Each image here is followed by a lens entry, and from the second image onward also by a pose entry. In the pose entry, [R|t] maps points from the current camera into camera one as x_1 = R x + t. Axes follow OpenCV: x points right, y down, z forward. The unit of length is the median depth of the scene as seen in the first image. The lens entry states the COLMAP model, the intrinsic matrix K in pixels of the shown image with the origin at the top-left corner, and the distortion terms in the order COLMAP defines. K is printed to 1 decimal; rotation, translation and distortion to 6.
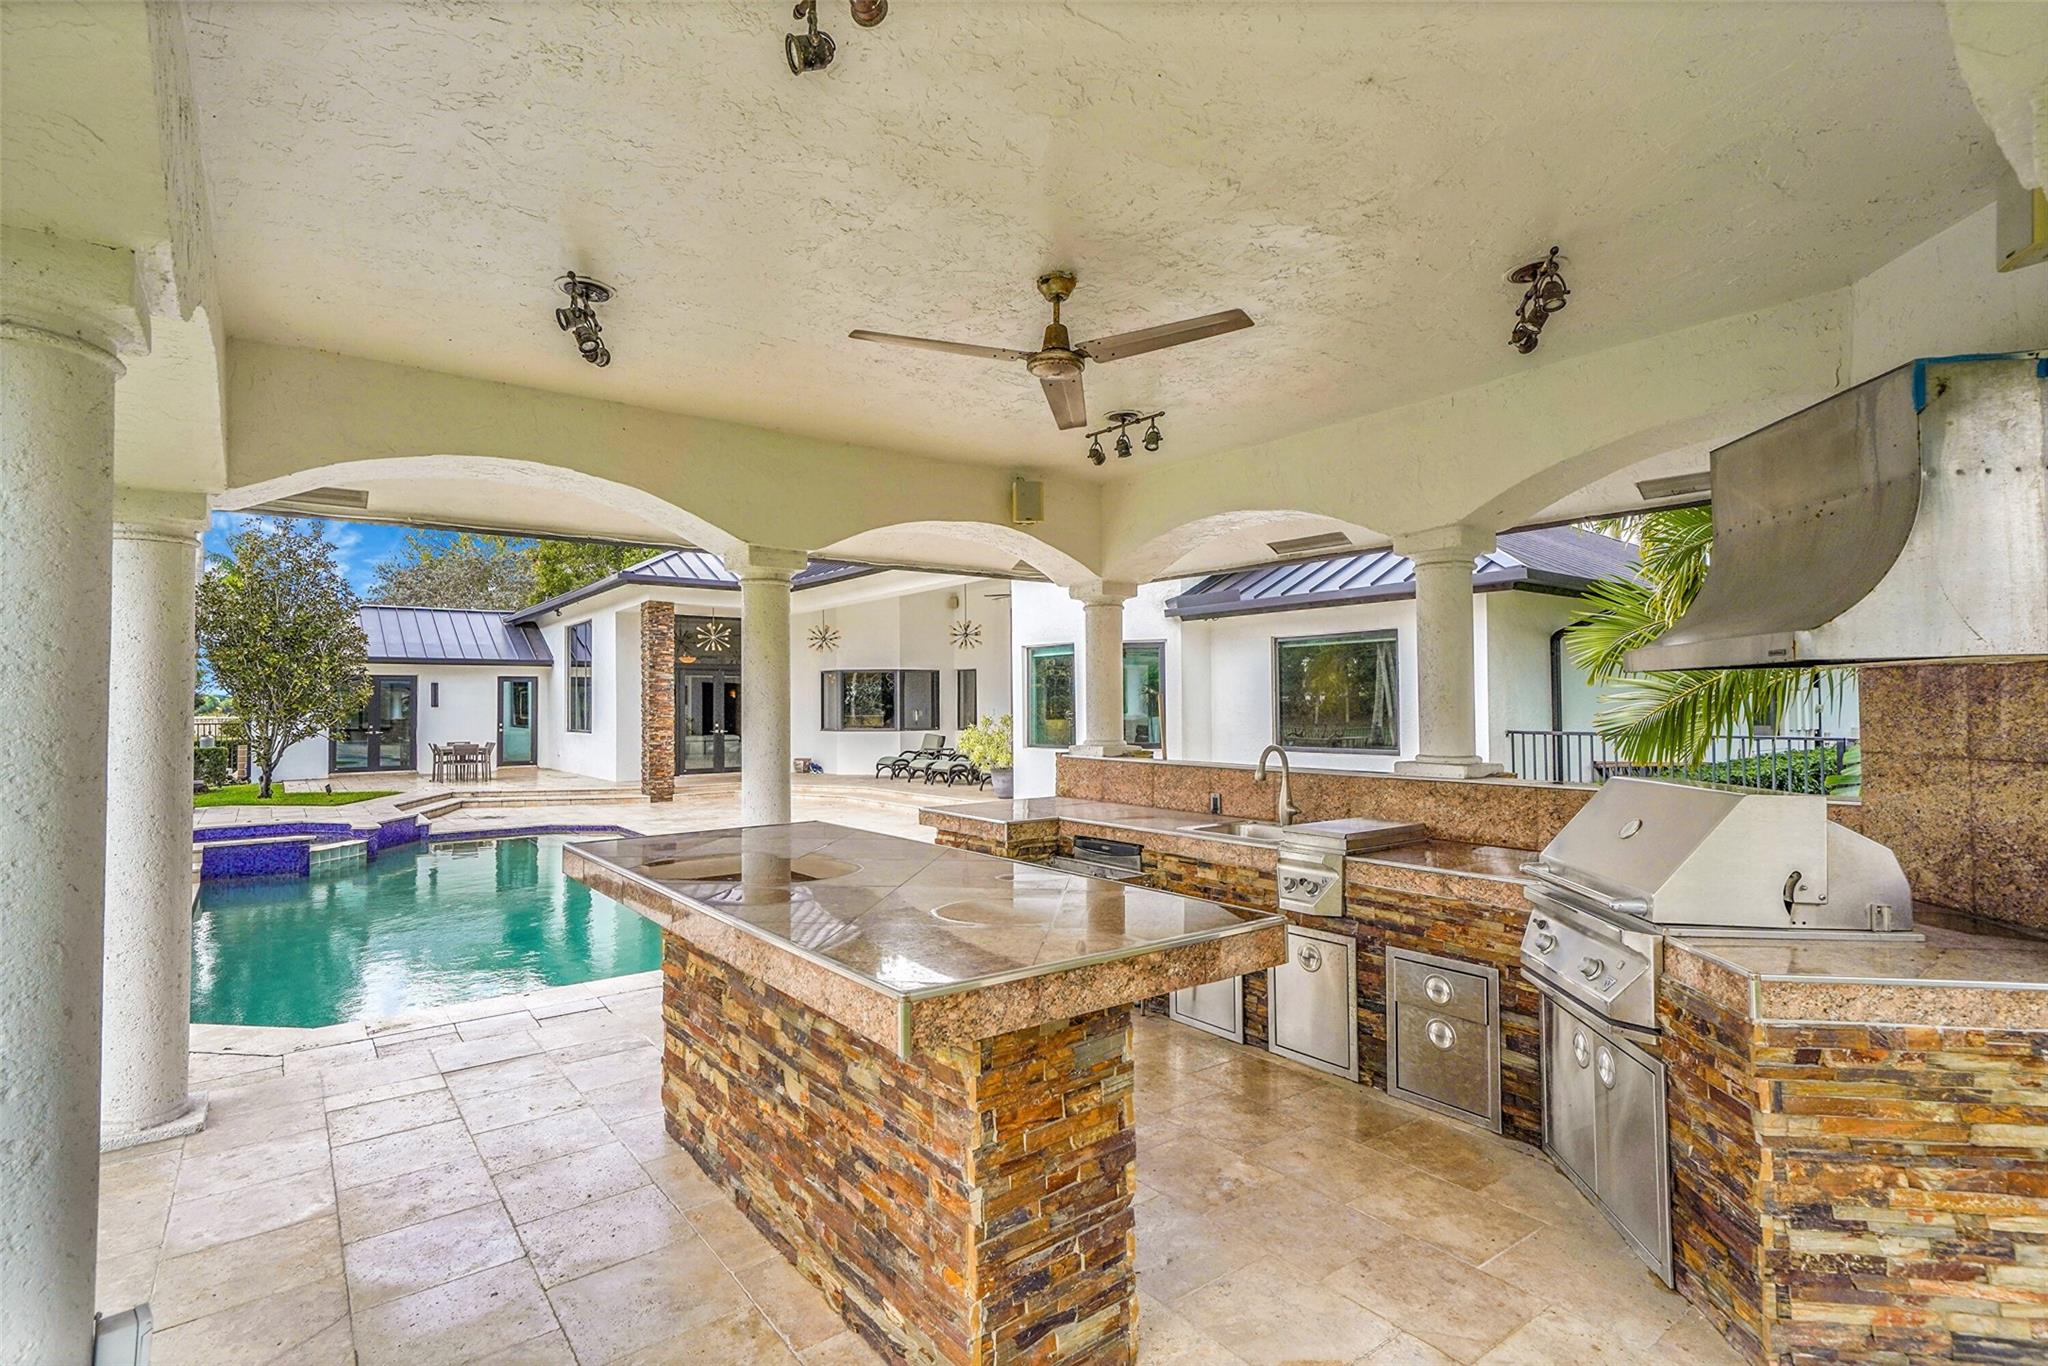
lens RADIAL K [[955.0, 0, 1023.7], [0, 955.0, 687.6], [0, 0, 1]] dist [0.001695, 0.000232]
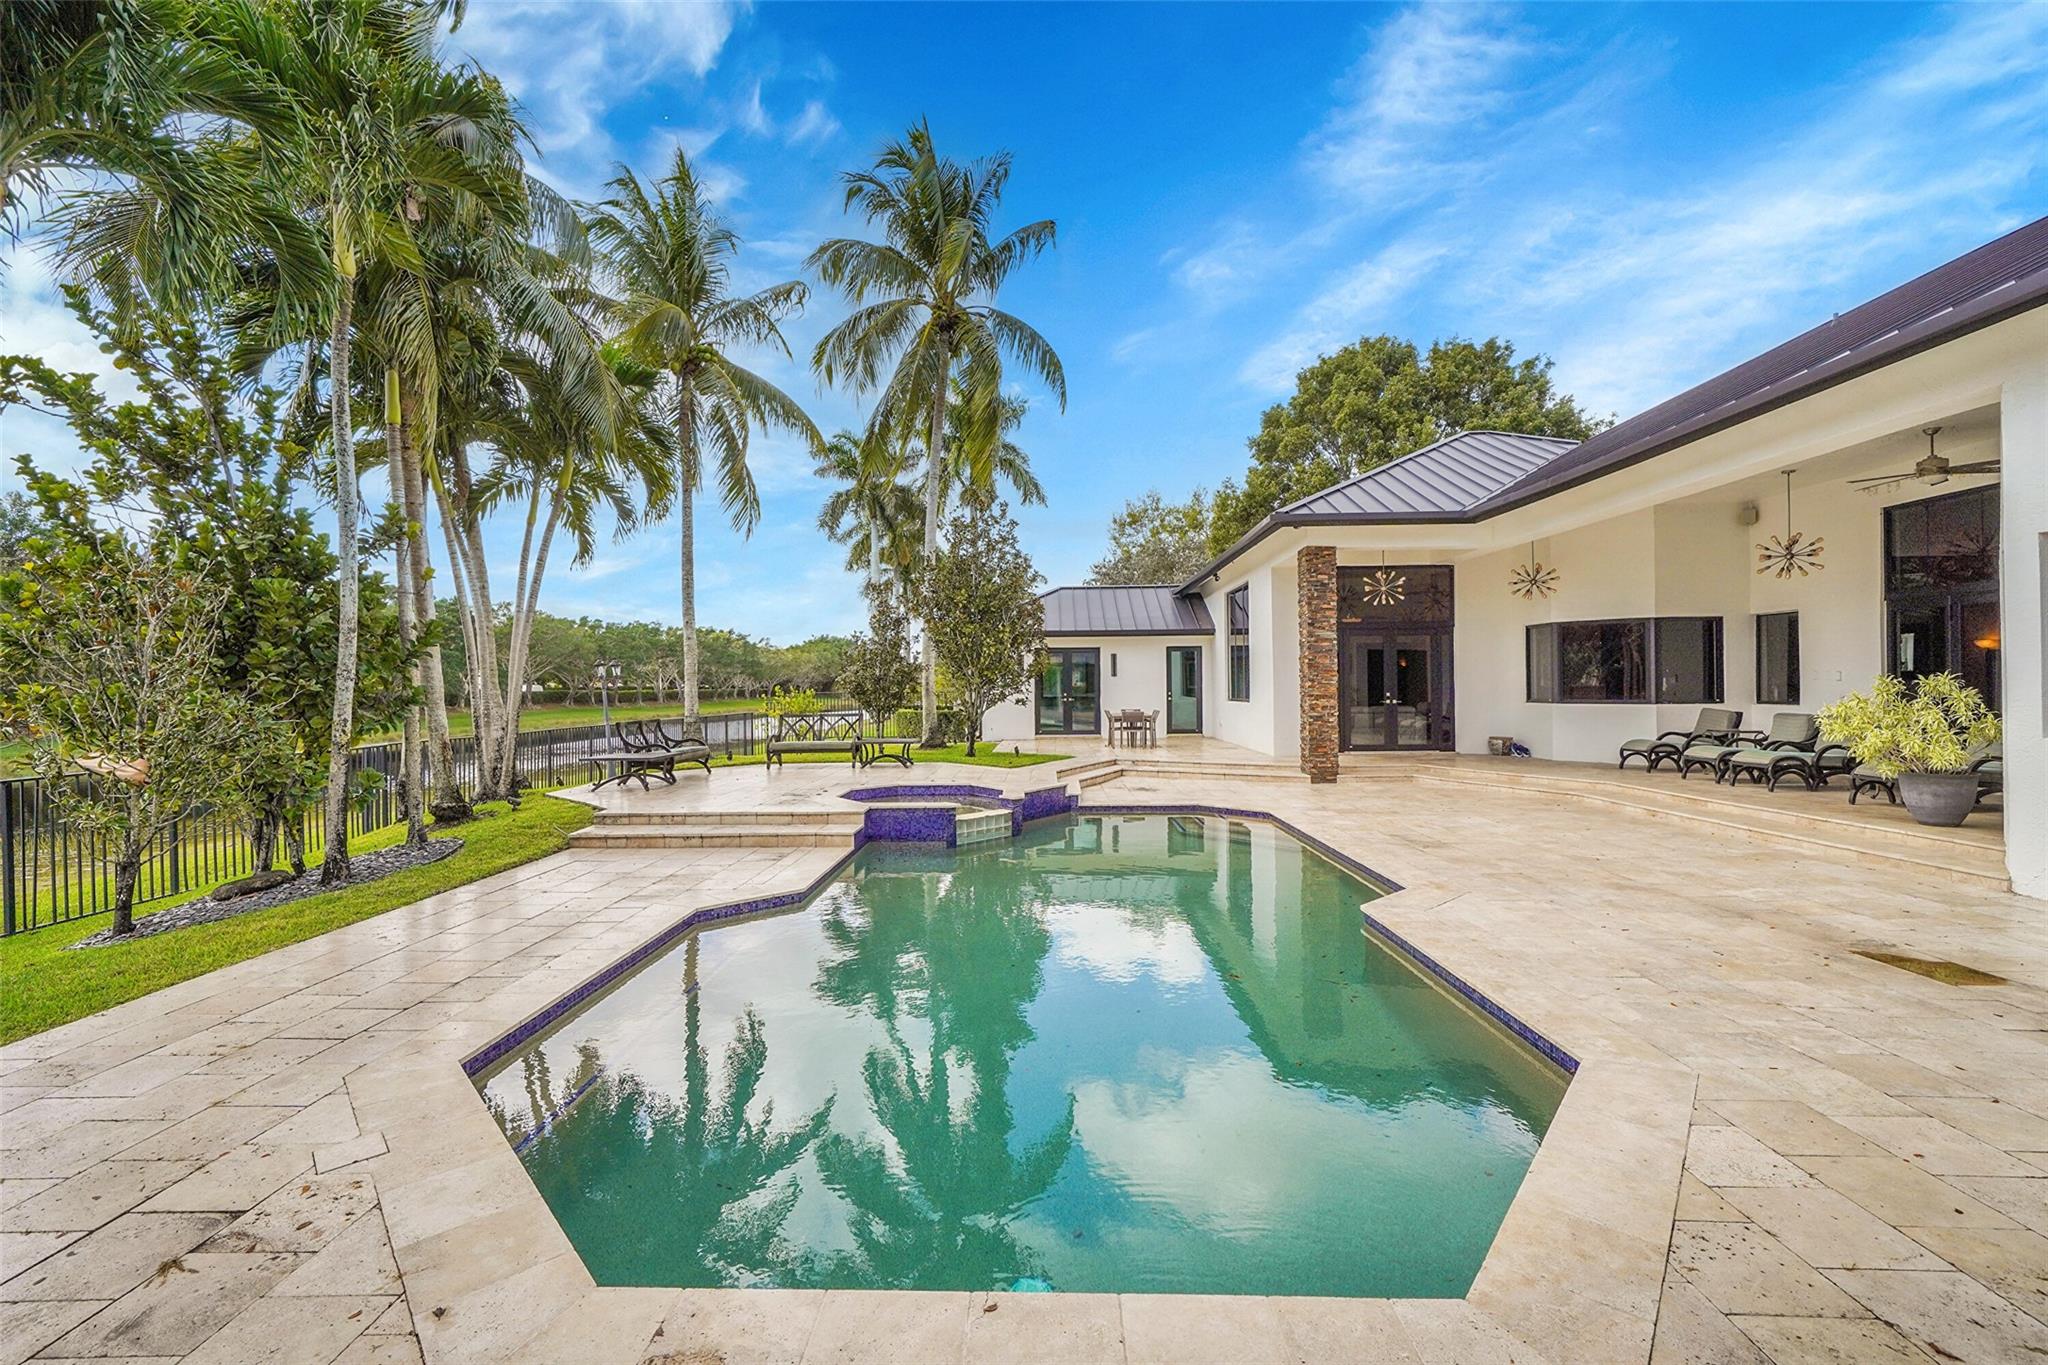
lens RADIAL K [[873.7, 0, 1024.3], [0, 873.7, 688.6], [0, 0, 1]] dist [0.015648, 0.000181]
pose [[0.768657, 0.000660, -0.639661, -0.073338], [0.017144, 0.999619, 0.021633, 0.012179], [0.639431, -0.027595, 0.768353, 0.199992]]
